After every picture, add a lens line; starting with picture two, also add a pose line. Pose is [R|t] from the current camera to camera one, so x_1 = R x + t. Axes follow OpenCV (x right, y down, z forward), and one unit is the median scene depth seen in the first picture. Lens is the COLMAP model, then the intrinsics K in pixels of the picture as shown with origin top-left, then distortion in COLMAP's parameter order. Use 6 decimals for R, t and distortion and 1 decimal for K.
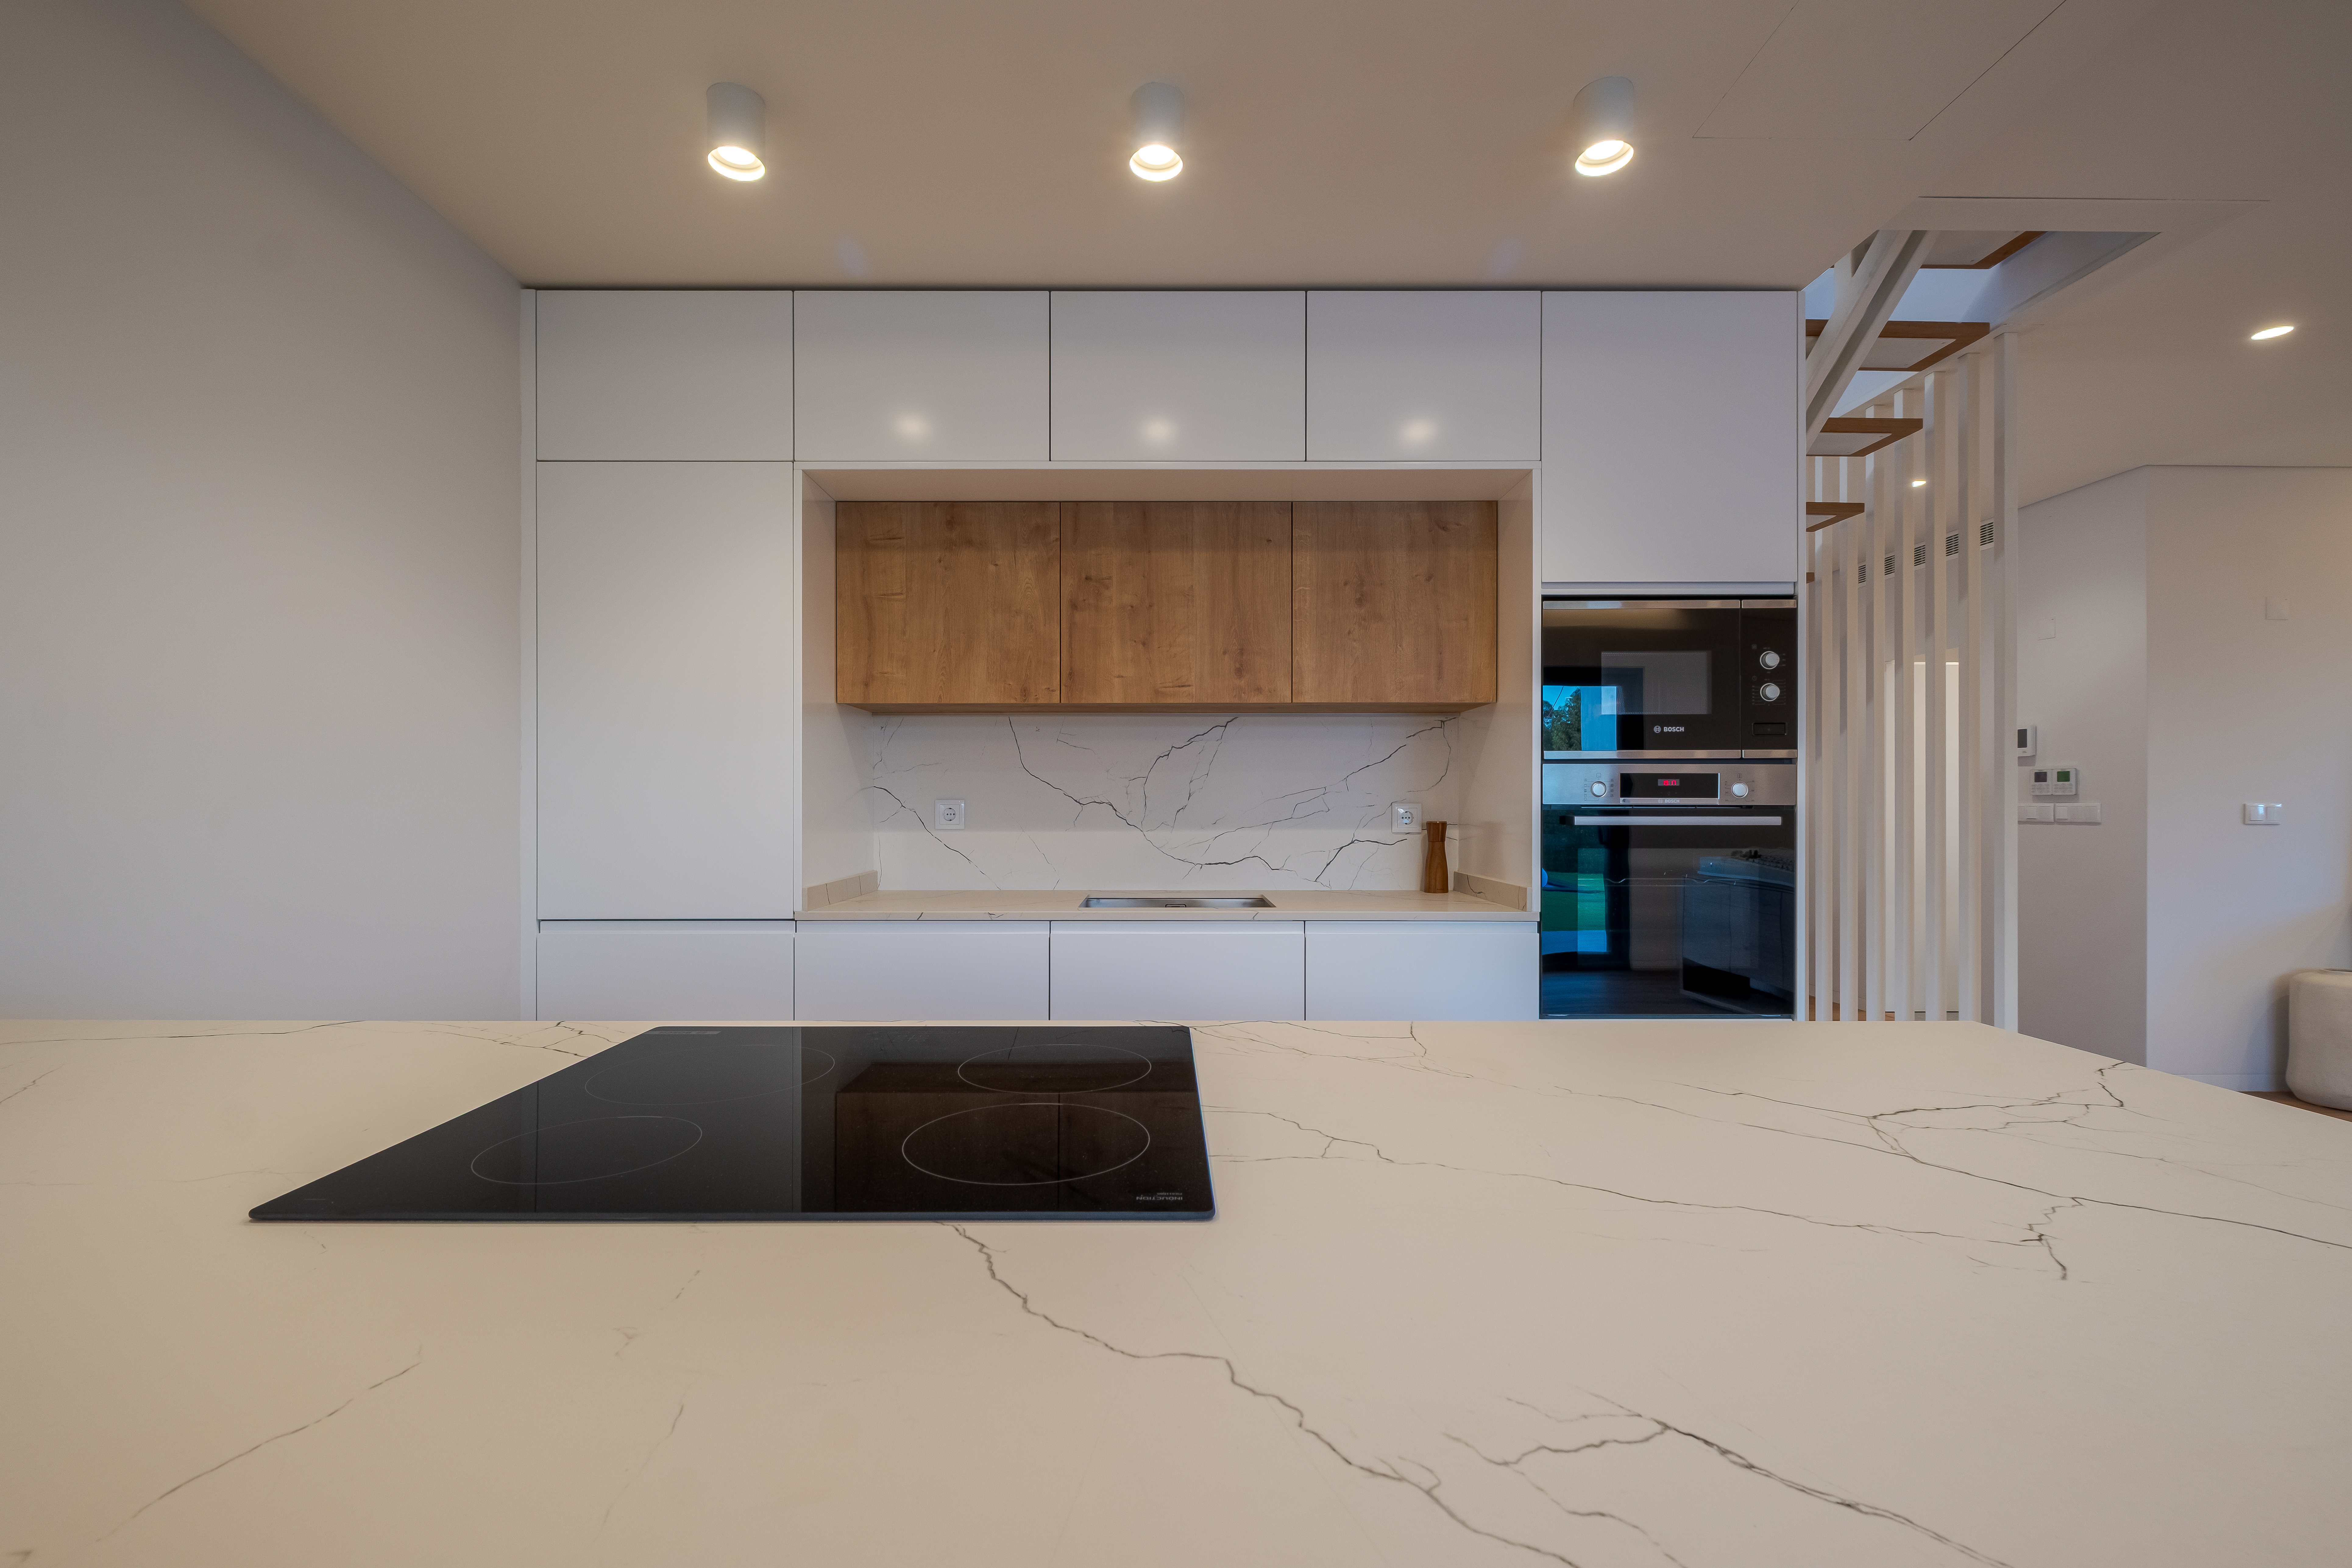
lens RADIAL K [[1035.6, 0, 1166.1], [0, 1035.6, 797.4], [0, 0, 1]] dist [-0.001461, -0.000711]
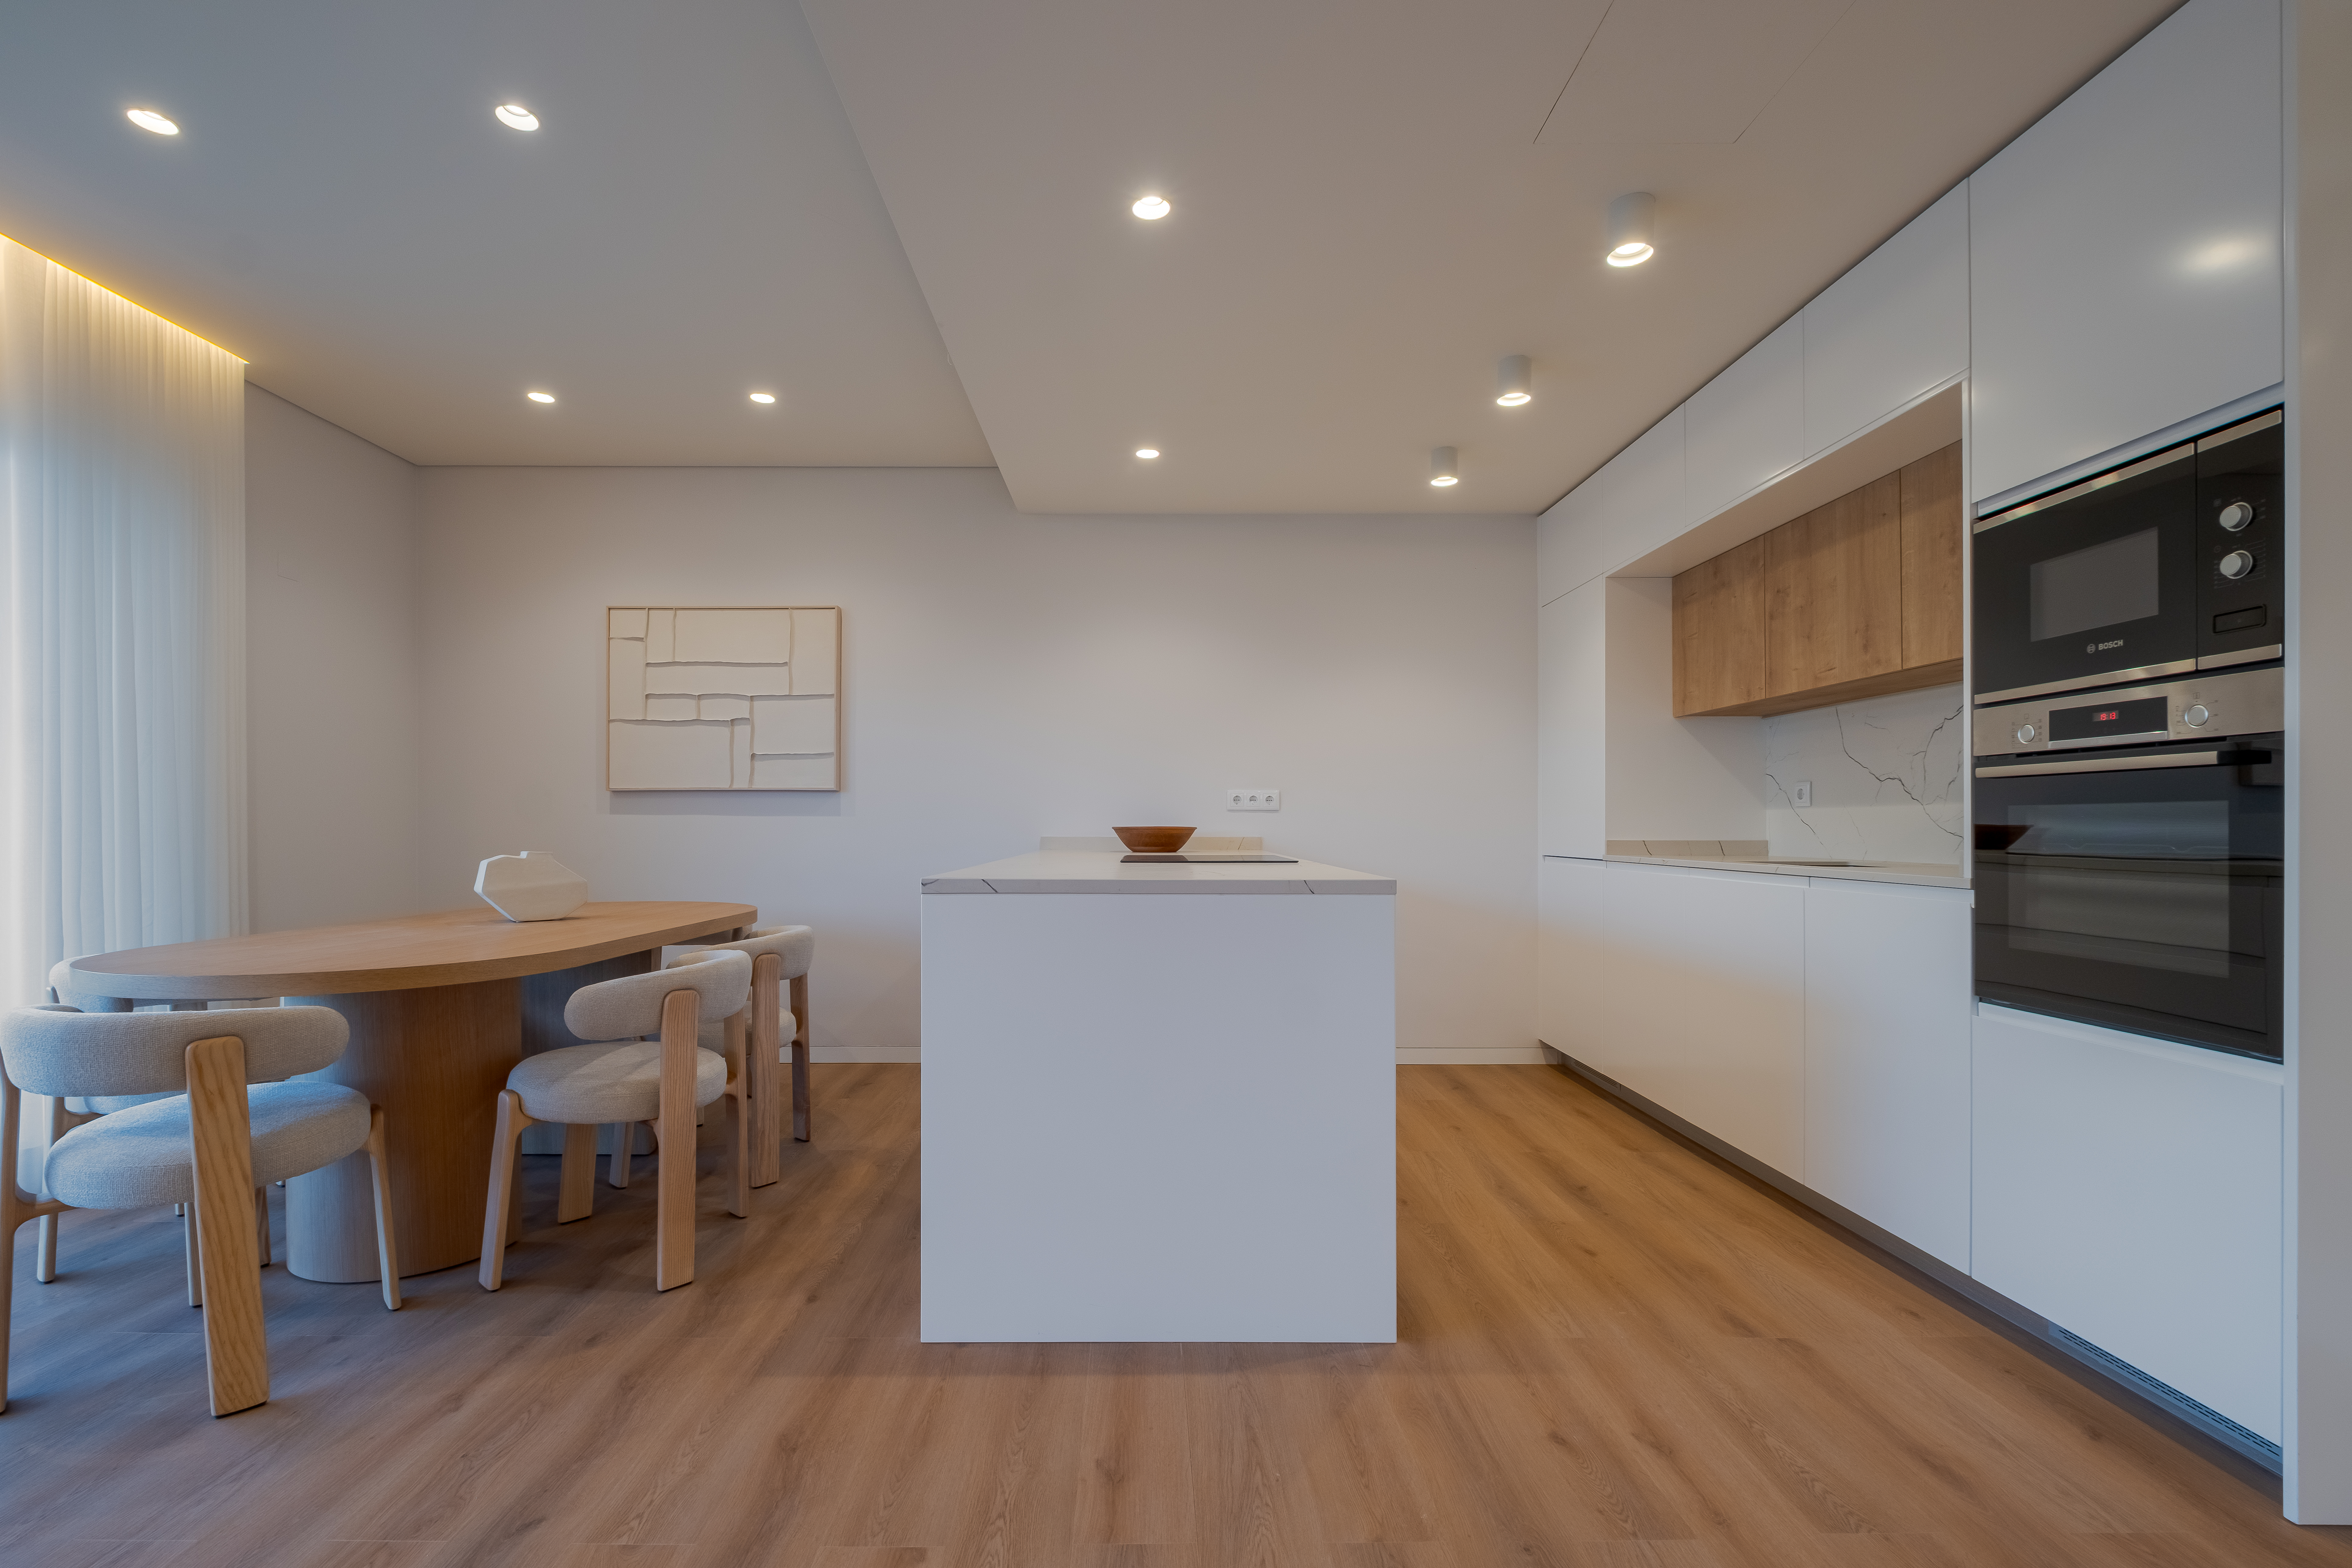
lens RADIAL K [[1035.6, 0, 1167.6], [0, 1035.6, 784.7], [0, 0, 1]] dist [-0.001461, -0.000711]
pose [[0.027350, -0.041403, -0.998768, 1.088994], [0.009279, 0.999109, -0.041163, 0.054008], [0.999583, -0.008142, 0.027710, 0.262744]]
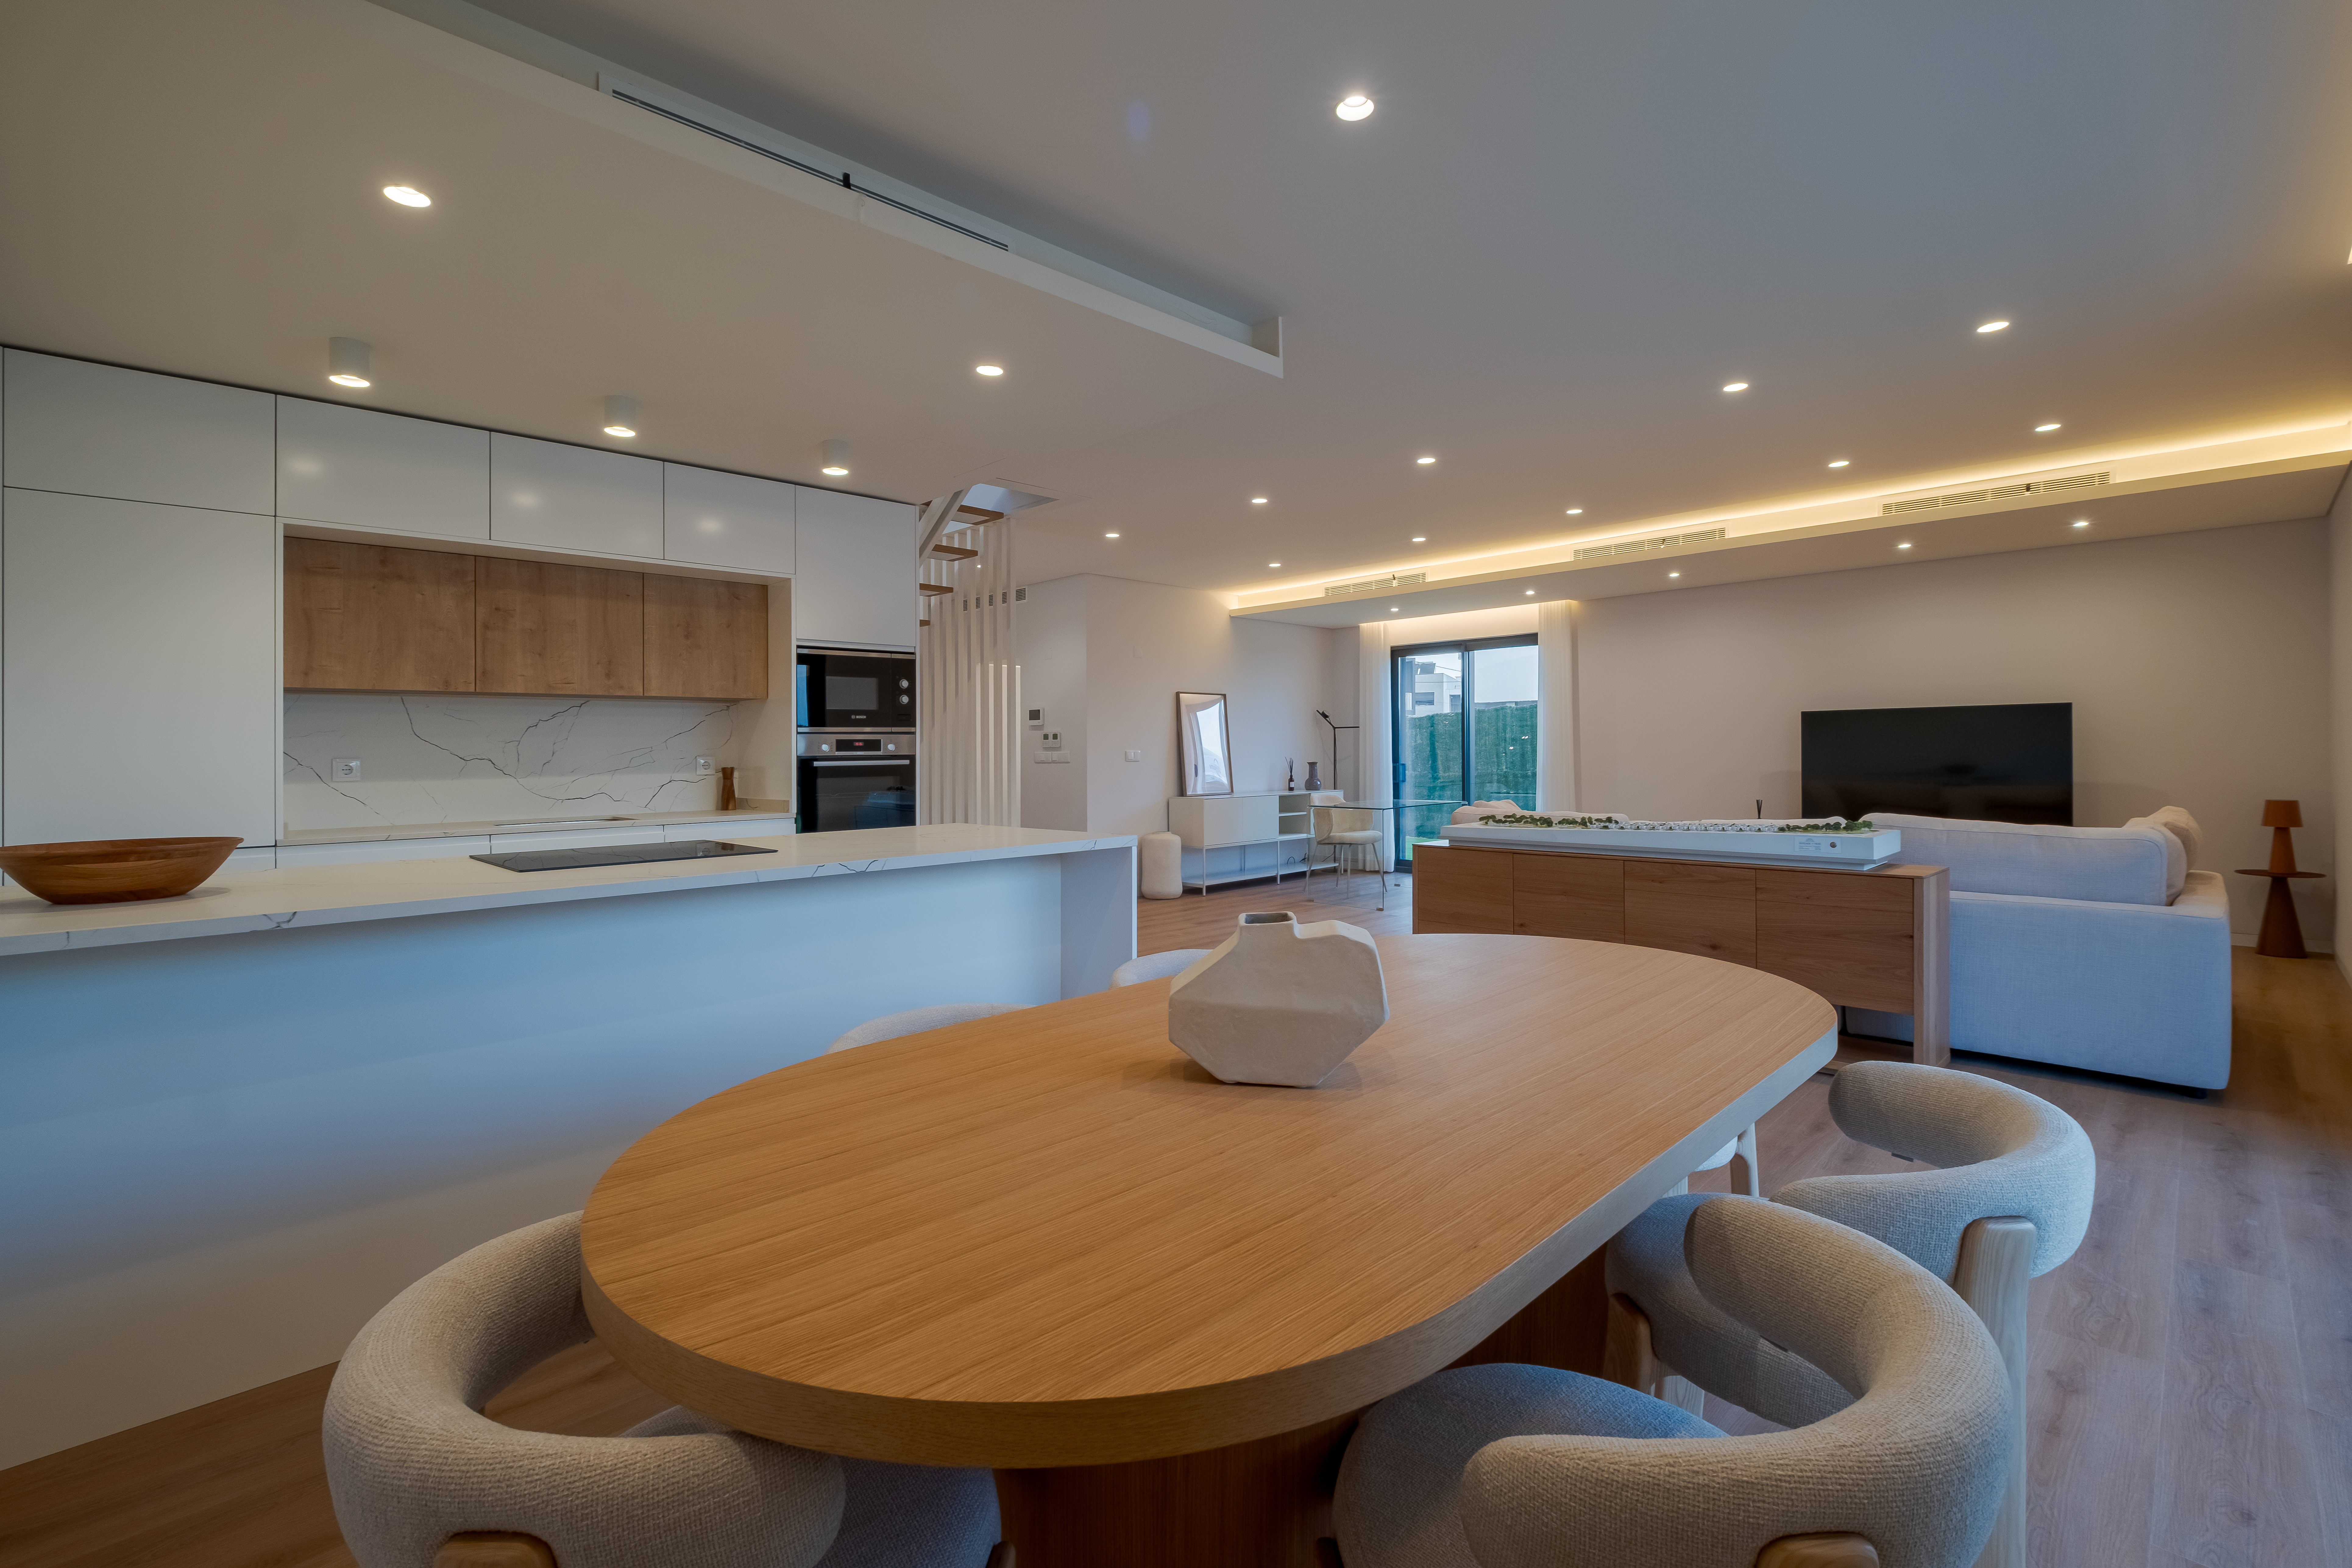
lens RADIAL K [[1035.6, 0, 1162.5], [0, 1035.6, 719.0], [0, 0, 1]] dist [-0.001461, -0.000711]
pose [[0.721711, 0.010947, 0.692107, -0.416391], [0.009631, 0.999619, -0.025854, -0.004617], [-0.692127, 0.025325, 0.721331, -0.743405]]
